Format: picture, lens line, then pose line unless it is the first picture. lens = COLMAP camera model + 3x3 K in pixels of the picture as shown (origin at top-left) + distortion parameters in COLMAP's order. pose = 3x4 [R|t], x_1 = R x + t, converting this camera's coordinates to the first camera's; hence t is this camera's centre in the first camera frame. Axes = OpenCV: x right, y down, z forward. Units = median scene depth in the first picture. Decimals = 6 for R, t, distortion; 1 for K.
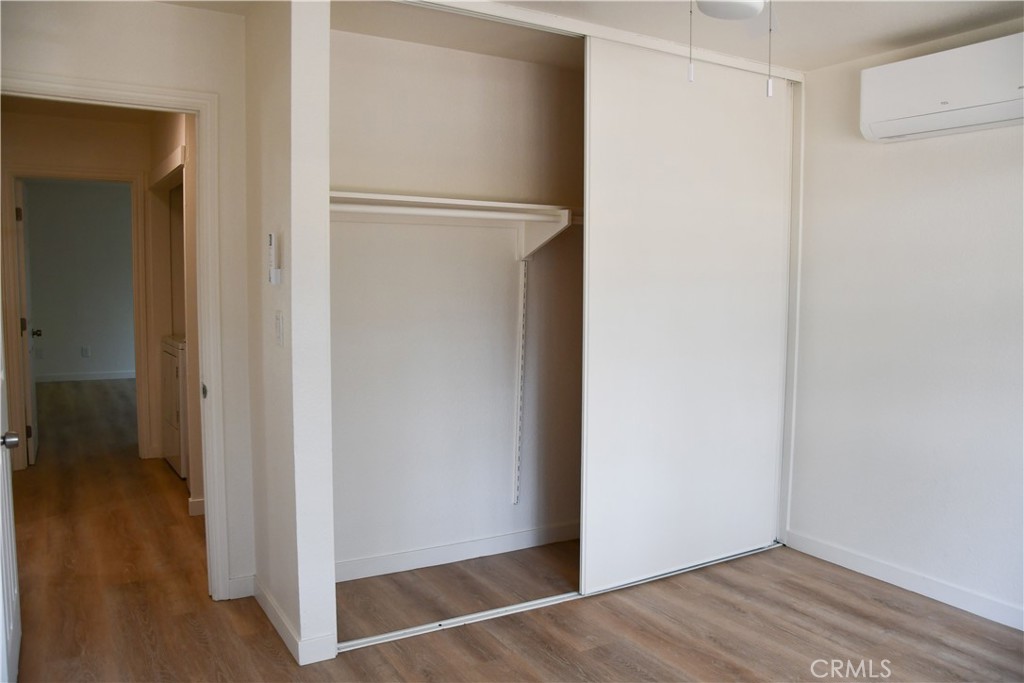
lens RADIAL K [[798.5, 0, 516.0], [0, 798.5, 345.2], [0, 0, 1]] dist [-0.160534, 0.120390]
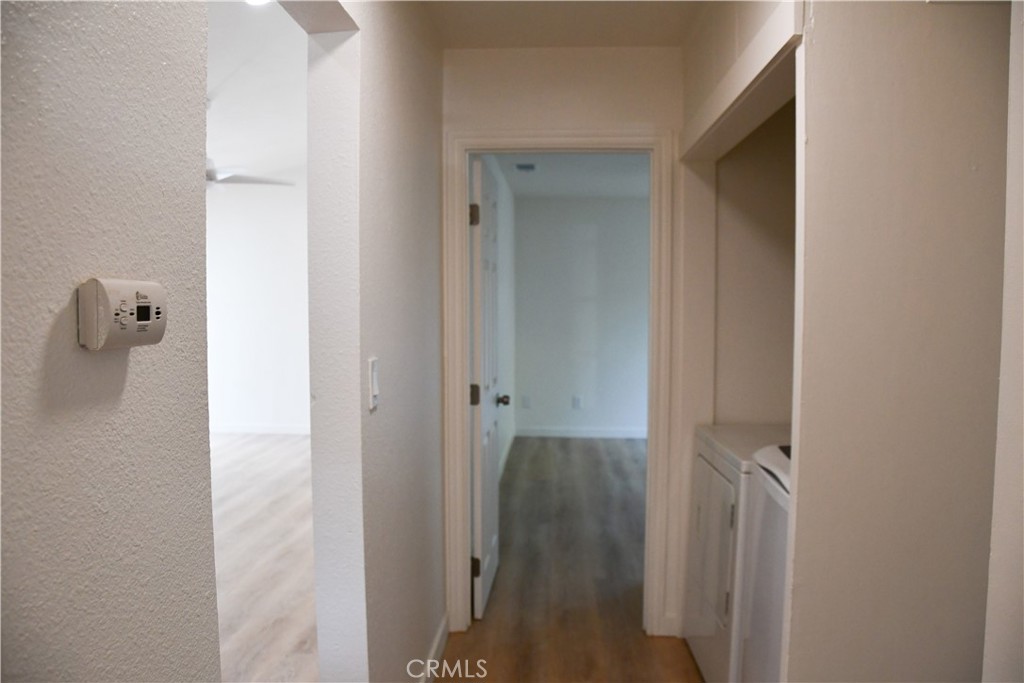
lens RADIAL K [[798.5, 0, 516.0], [0, 798.5, 345.2], [0, 0, 1]] dist [-0.160534, 0.120390]
pose [[0.826585, 0.023665, -0.562314, -0.245724], [-0.044310, 0.998751, -0.023103, -0.049797], [0.561065, 0.044012, 0.826601, 0.458404]]
